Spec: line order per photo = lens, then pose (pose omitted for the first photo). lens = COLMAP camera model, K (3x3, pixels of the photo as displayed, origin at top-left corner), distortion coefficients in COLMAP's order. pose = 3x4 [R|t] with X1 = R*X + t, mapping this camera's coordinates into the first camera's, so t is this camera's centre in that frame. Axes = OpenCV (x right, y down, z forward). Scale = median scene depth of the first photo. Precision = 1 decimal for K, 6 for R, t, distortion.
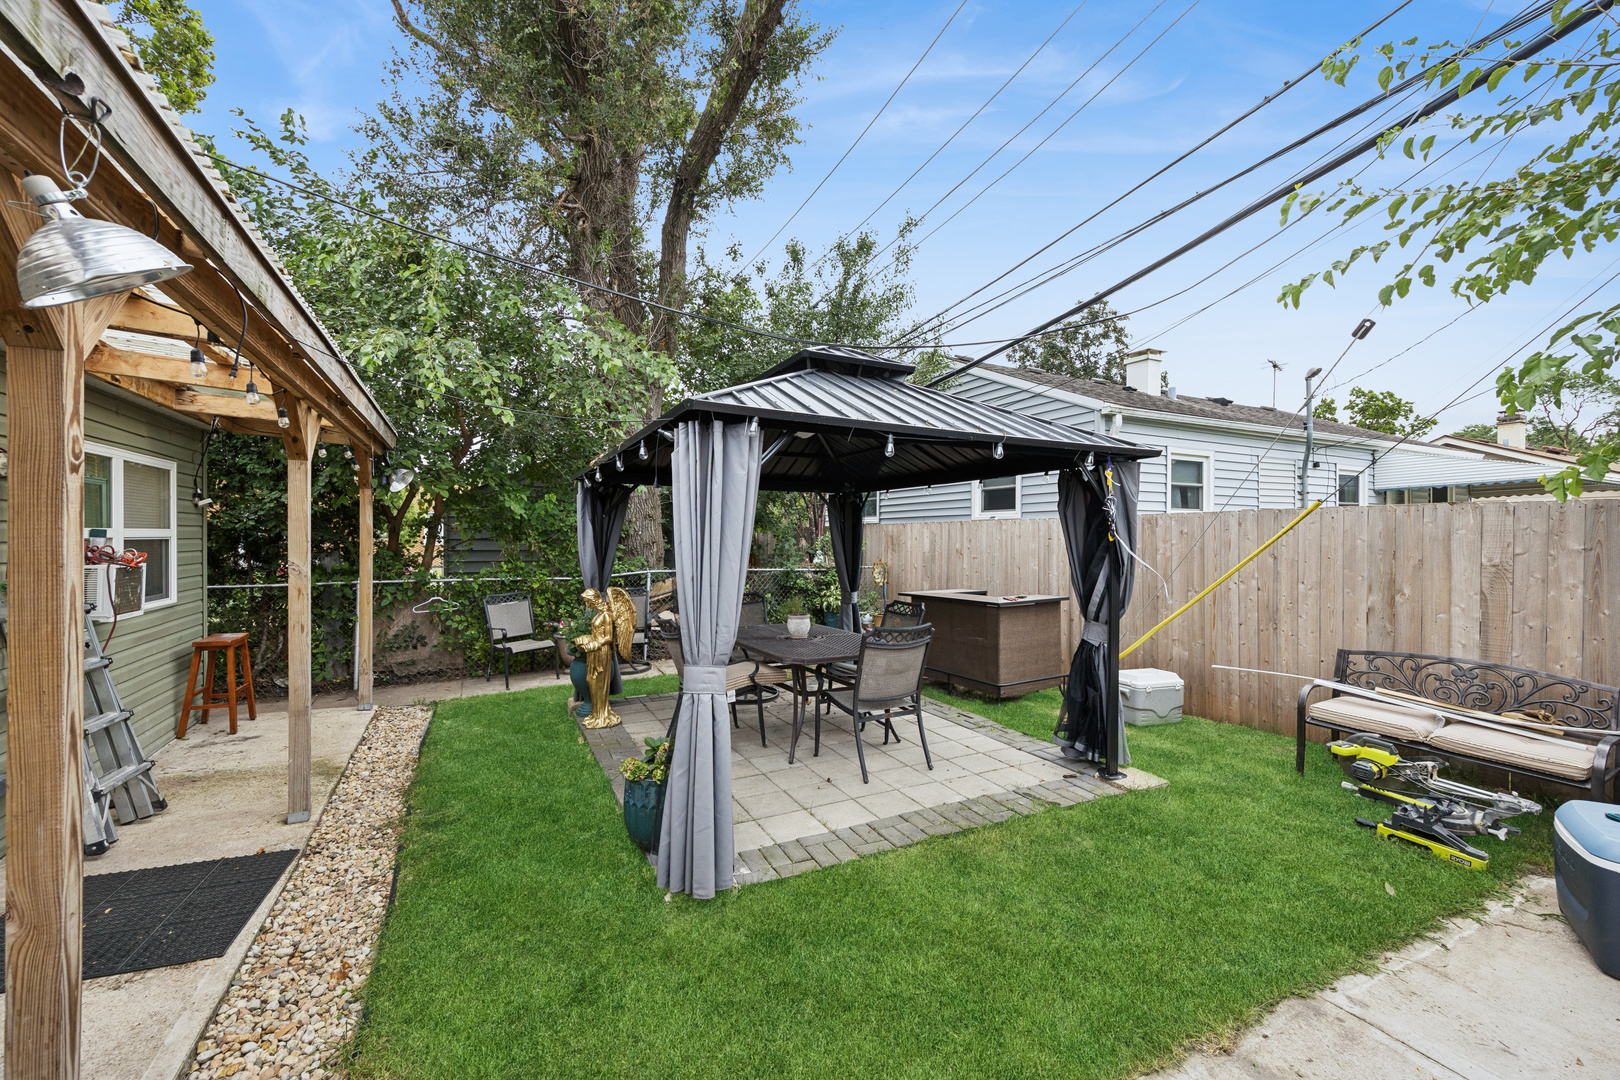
lens RADIAL K [[623.2, 0, 803.9], [0, 623.2, 536.8], [0, 0, 1]] dist [-0.006732, 0.000266]
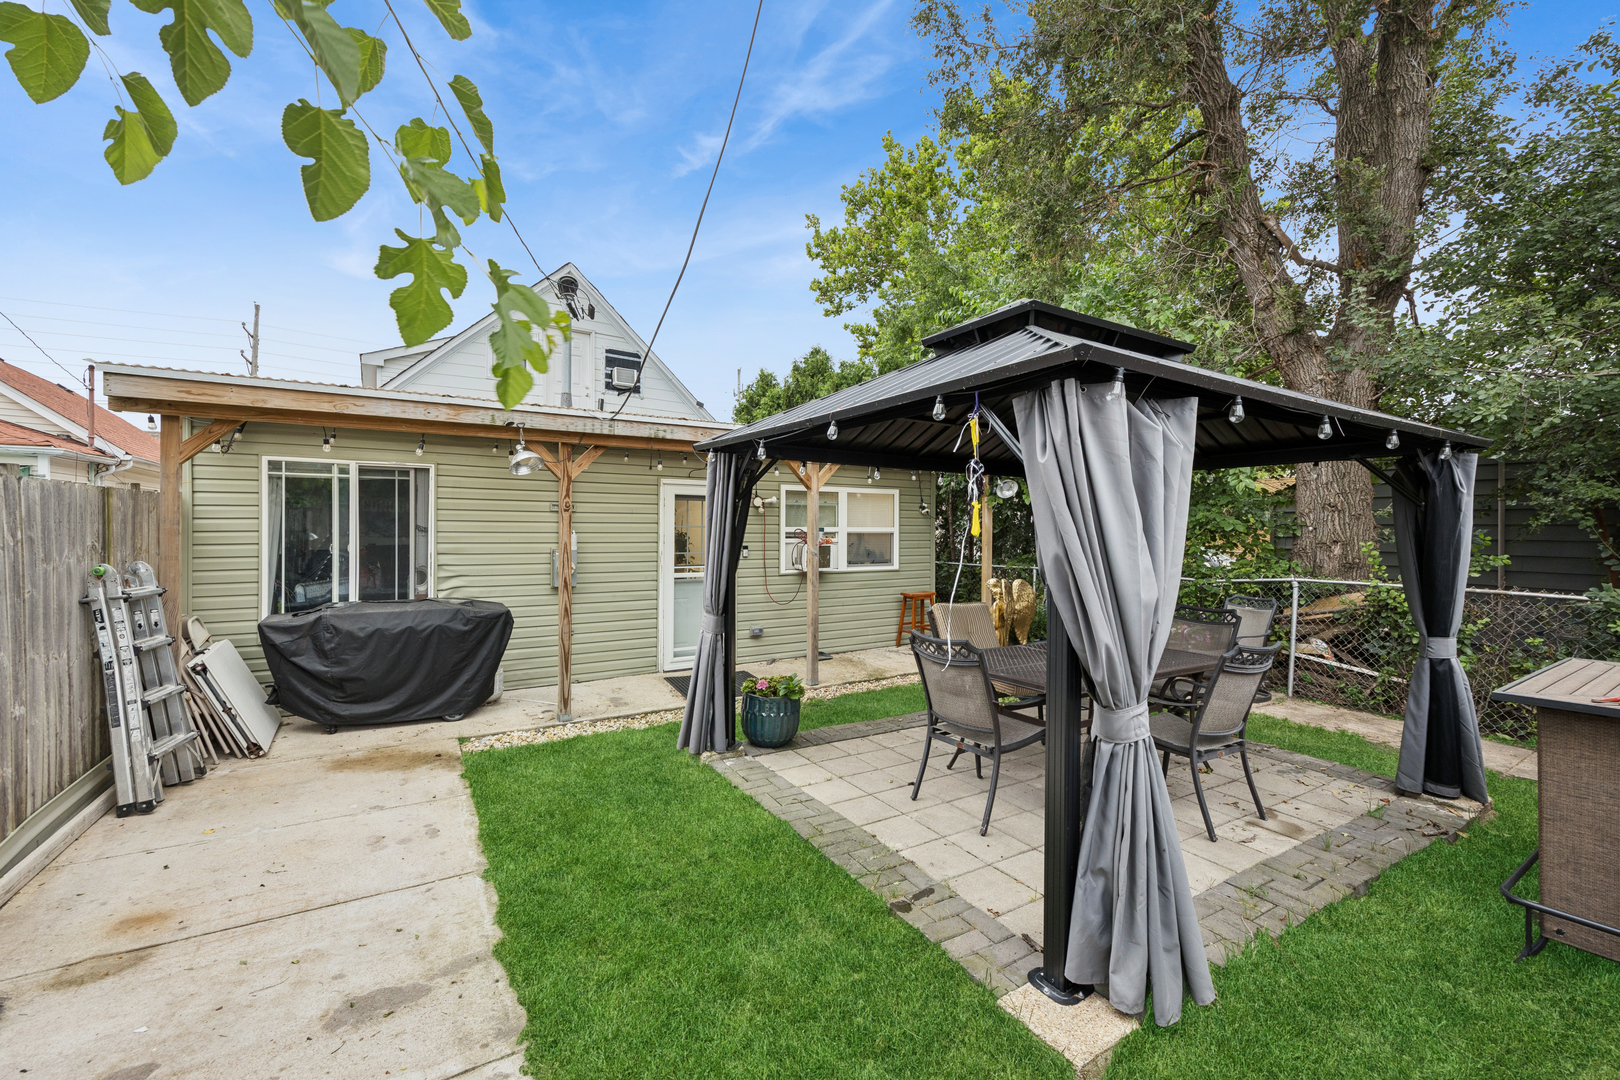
lens RADIAL K [[623.2, 0, 803.3], [0, 623.2, 536.7], [0, 0, 1]] dist [-0.006732, 0.000266]
pose [[0.132254, 0.008565, -0.991179, 1.087821], [-0.005485, 0.999954, 0.007909, 0.001624], [0.991201, 0.004390, 0.132295, 0.792960]]
